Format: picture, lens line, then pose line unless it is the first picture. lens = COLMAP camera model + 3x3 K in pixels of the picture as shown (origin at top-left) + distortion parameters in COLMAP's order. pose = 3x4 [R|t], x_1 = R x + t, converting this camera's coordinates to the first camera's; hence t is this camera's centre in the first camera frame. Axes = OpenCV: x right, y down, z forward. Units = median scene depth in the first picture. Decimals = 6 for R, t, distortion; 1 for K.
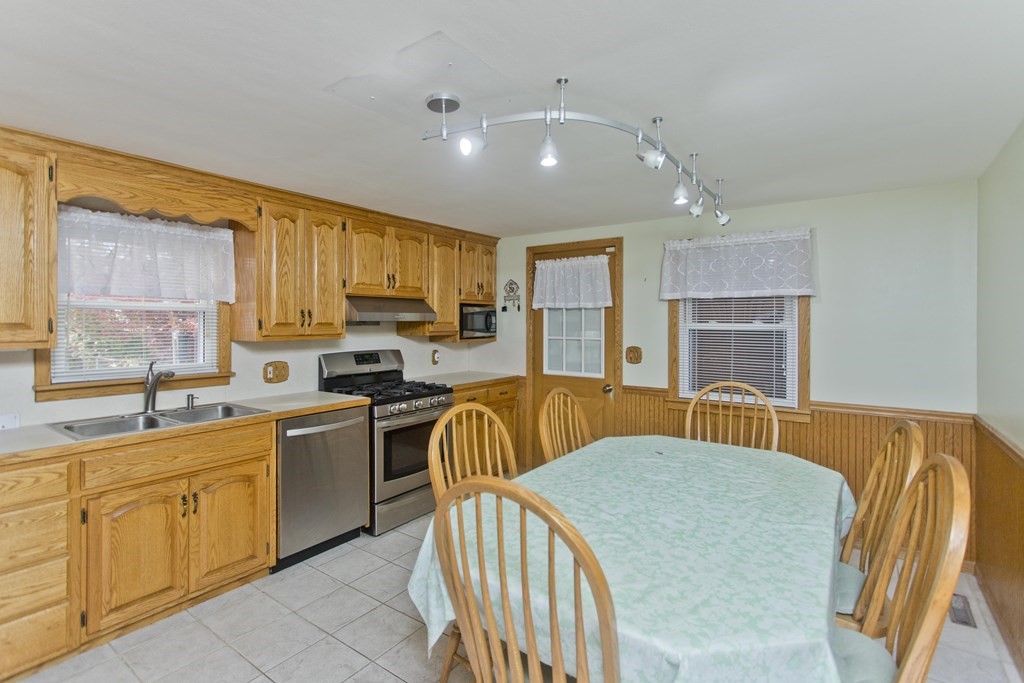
lens RADIAL K [[494.1, 0, 514.2], [0, 494.1, 323.7], [0, 0, 1]] dist [-0.000111, 0.000441]
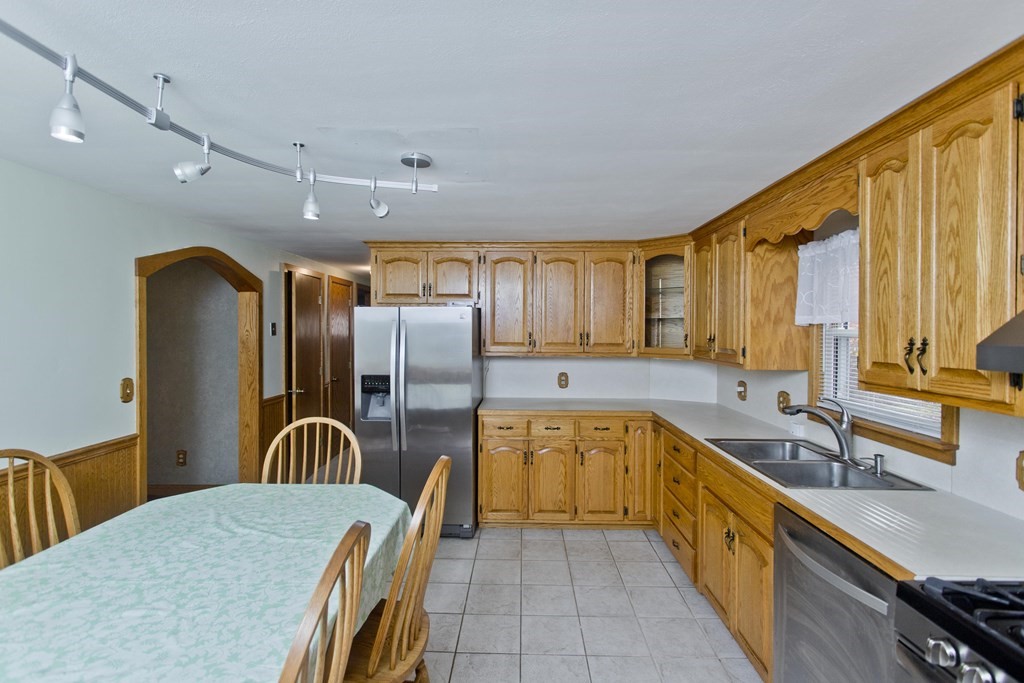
lens RADIAL K [[475.2, 0, 511.8], [0, 475.2, 335.6], [0, 0, 1]] dist [0.000786, 0.000346]
pose [[-0.817730, 0.000461, -0.575601, 0.177884], [-0.006459, 0.999929, 0.009976, -0.034447], [0.575565, 0.011876, -0.817670, 1.195123]]
